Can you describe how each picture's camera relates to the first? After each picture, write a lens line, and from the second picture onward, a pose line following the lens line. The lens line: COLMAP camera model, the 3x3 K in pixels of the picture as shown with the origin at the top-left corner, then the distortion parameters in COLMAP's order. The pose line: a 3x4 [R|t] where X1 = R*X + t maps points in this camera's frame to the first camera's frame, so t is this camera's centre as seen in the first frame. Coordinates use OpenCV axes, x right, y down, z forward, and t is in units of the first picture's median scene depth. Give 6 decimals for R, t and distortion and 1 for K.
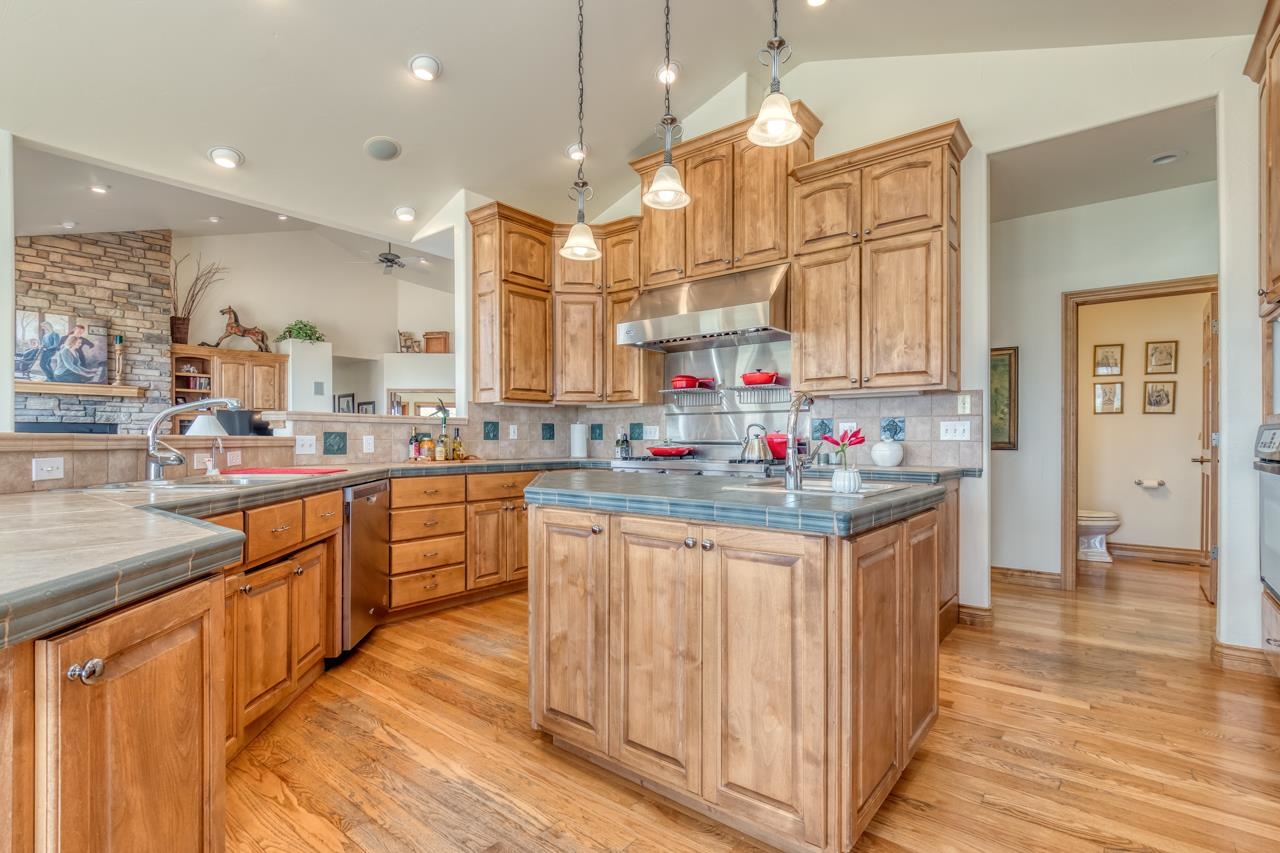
lens RADIAL K [[599.5, 0, 641.7], [0, 599.5, 433.6], [0, 0, 1]] dist [-0.005207, -0.000239]
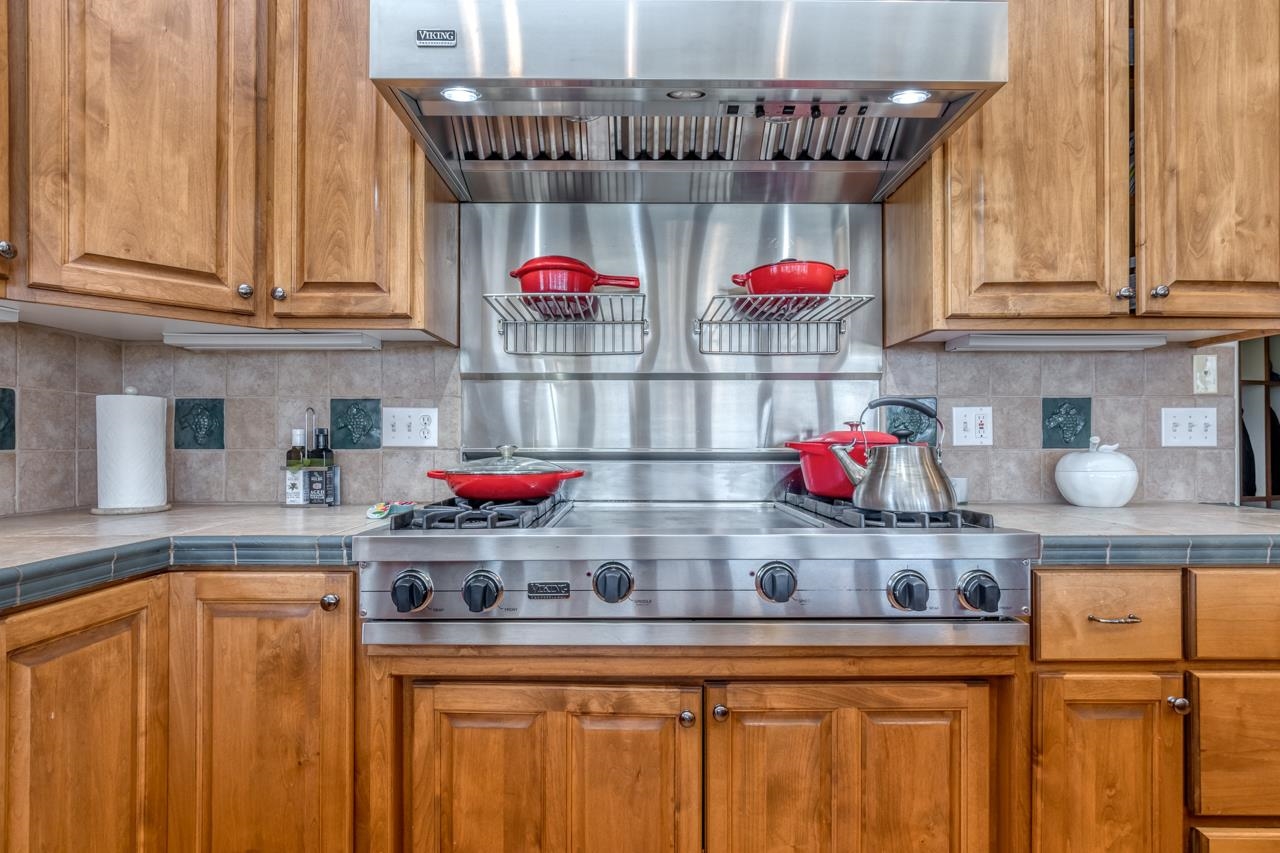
lens RADIAL K [[599.5, 0, 633.0], [0, 599.5, 438.4], [0, 0, 1]] dist [-0.005207, -0.000239]
pose [[0.787605, 0.003789, 0.616169, -0.129493], [-0.004131, 0.999991, -0.000868, 0.006689], [-0.616167, -0.001862, 0.787614, 0.868557]]
